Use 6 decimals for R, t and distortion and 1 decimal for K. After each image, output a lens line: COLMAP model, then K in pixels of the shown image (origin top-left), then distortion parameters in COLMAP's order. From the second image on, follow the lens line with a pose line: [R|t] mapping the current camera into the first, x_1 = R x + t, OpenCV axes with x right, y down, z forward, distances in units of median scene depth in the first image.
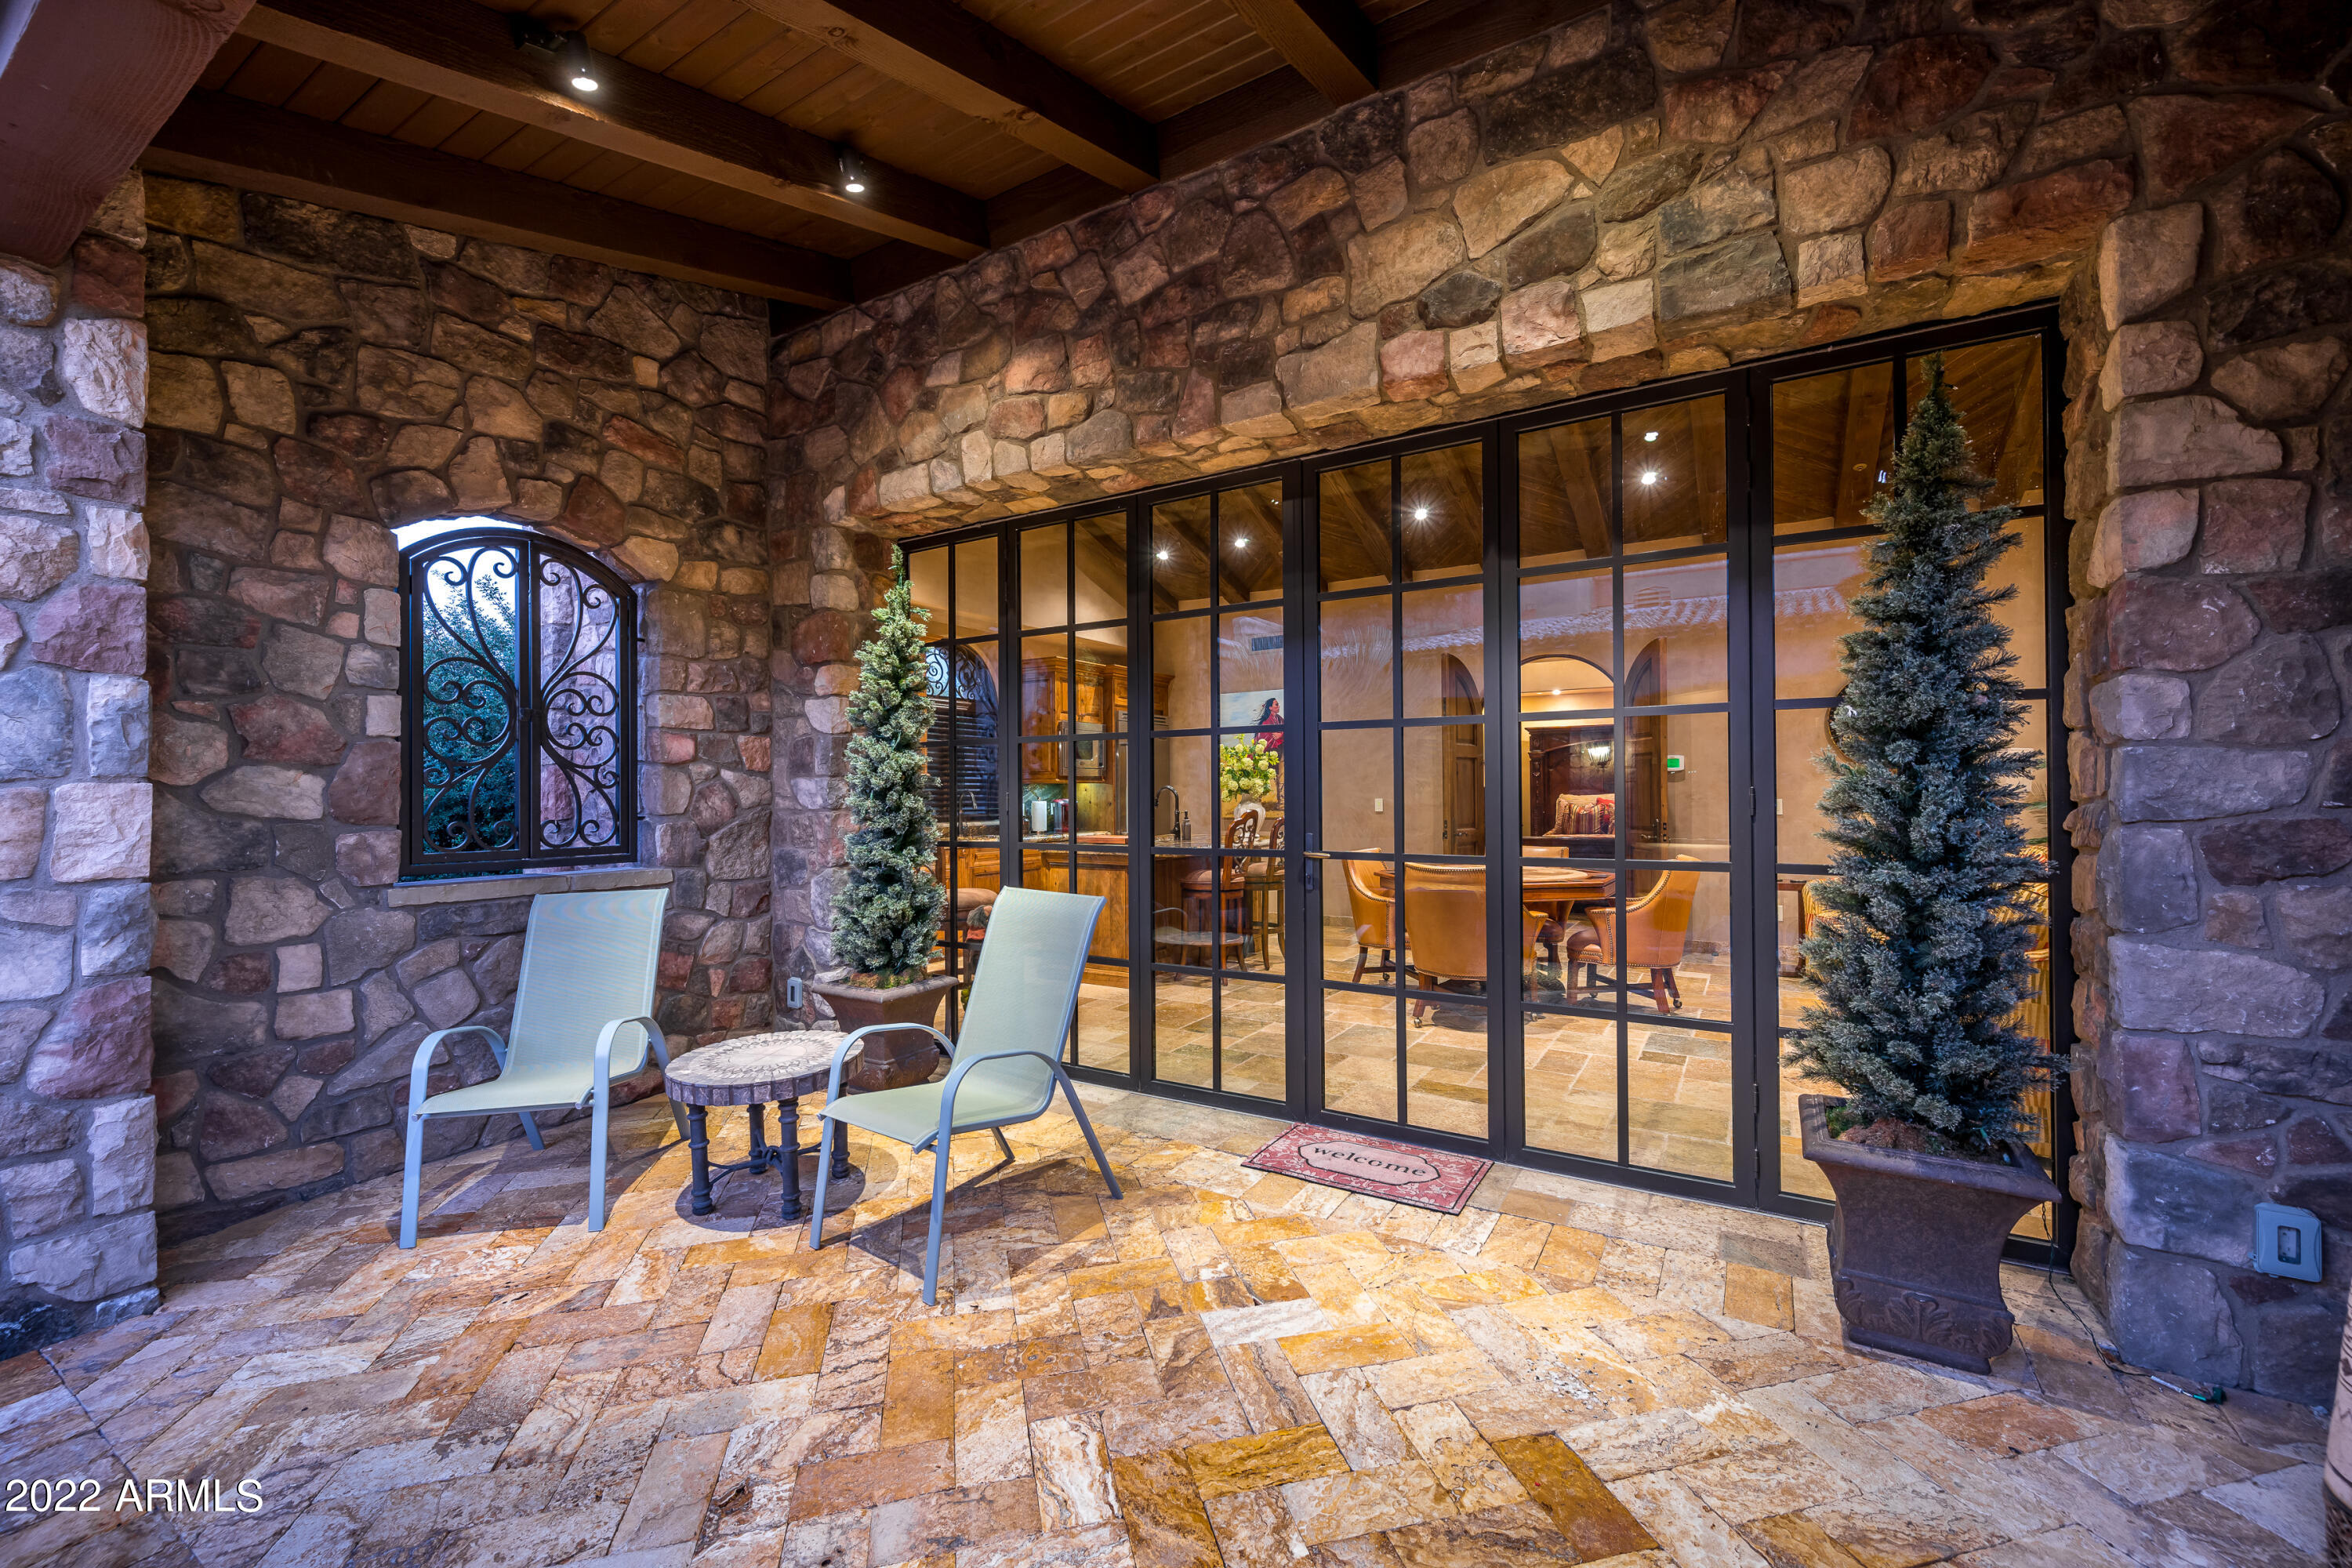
lens RADIAL K [[958.3, 0, 1173.2], [0, 958.3, 786.6], [0, 0, 1]] dist [0.008474, -0.000810]
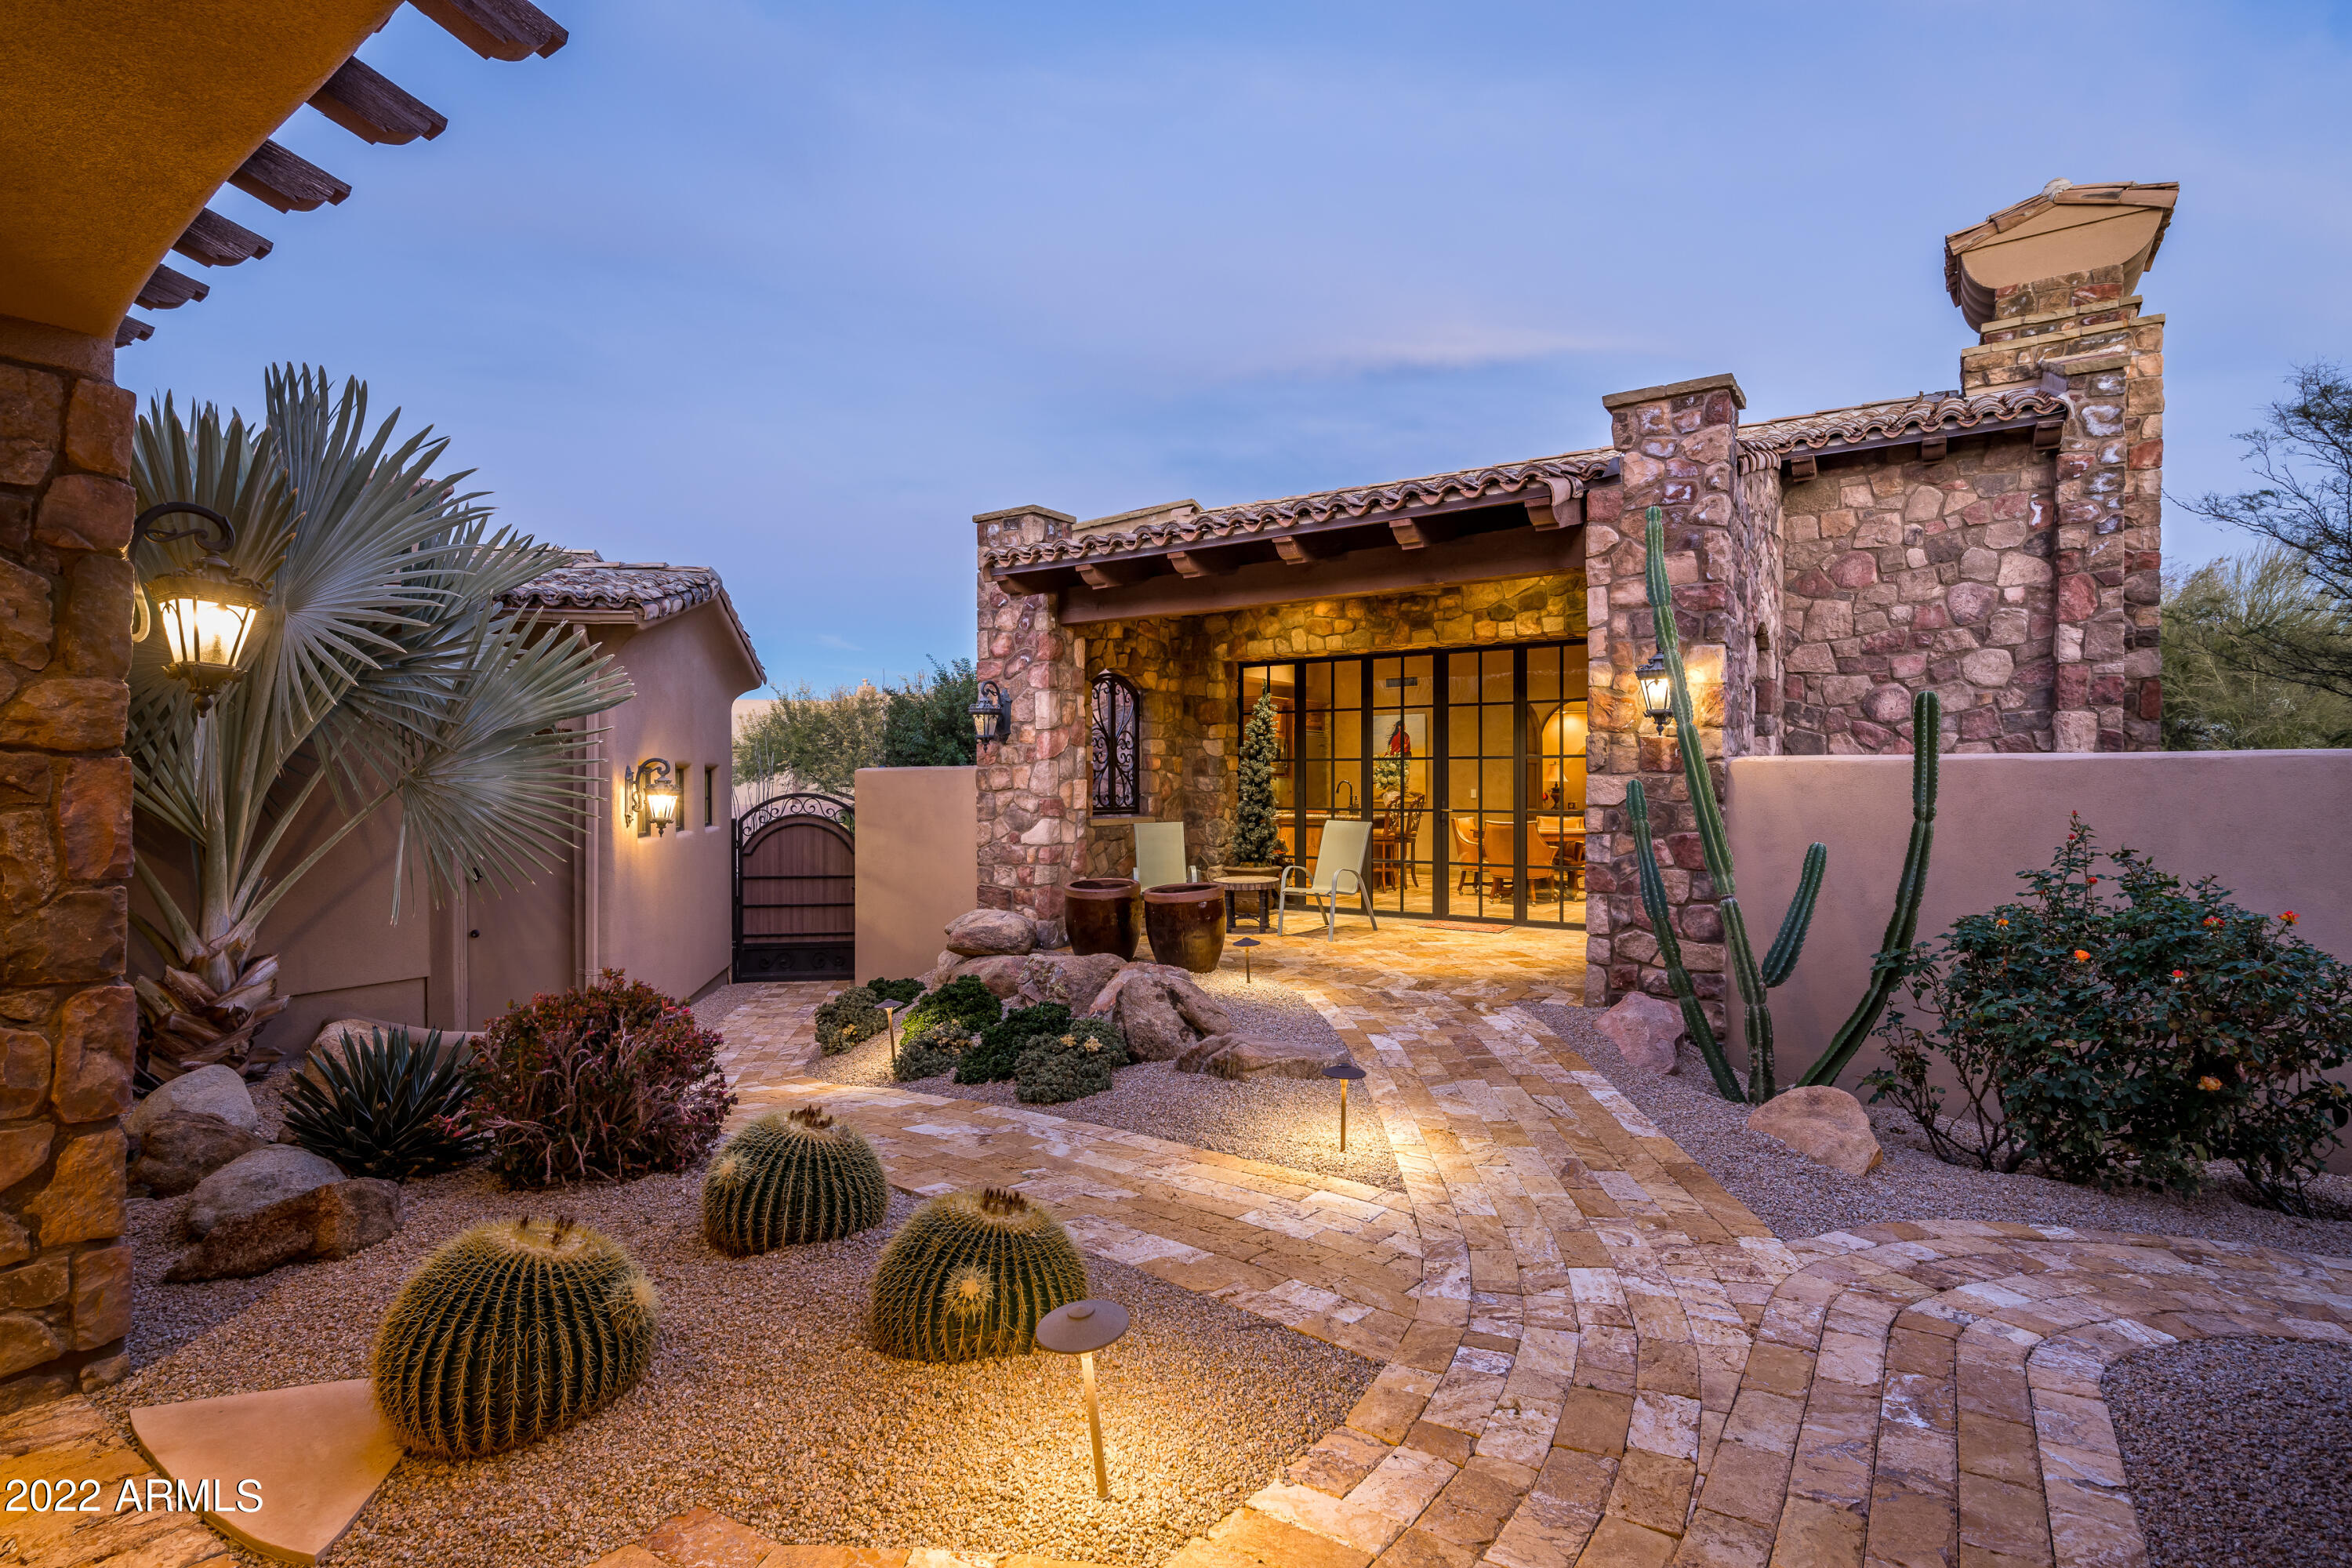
lens RADIAL K [[1126.8, 0, 1179.1], [0, 1126.8, 782.8], [0, 0, 1]] dist [-0.002023, -0.000194]
pose [[0.998783, 0.006346, -0.048904, -0.360414], [-0.006103, 0.999968, 0.005113, -0.009127], [0.048935, -0.004808, 0.998790, -1.750042]]
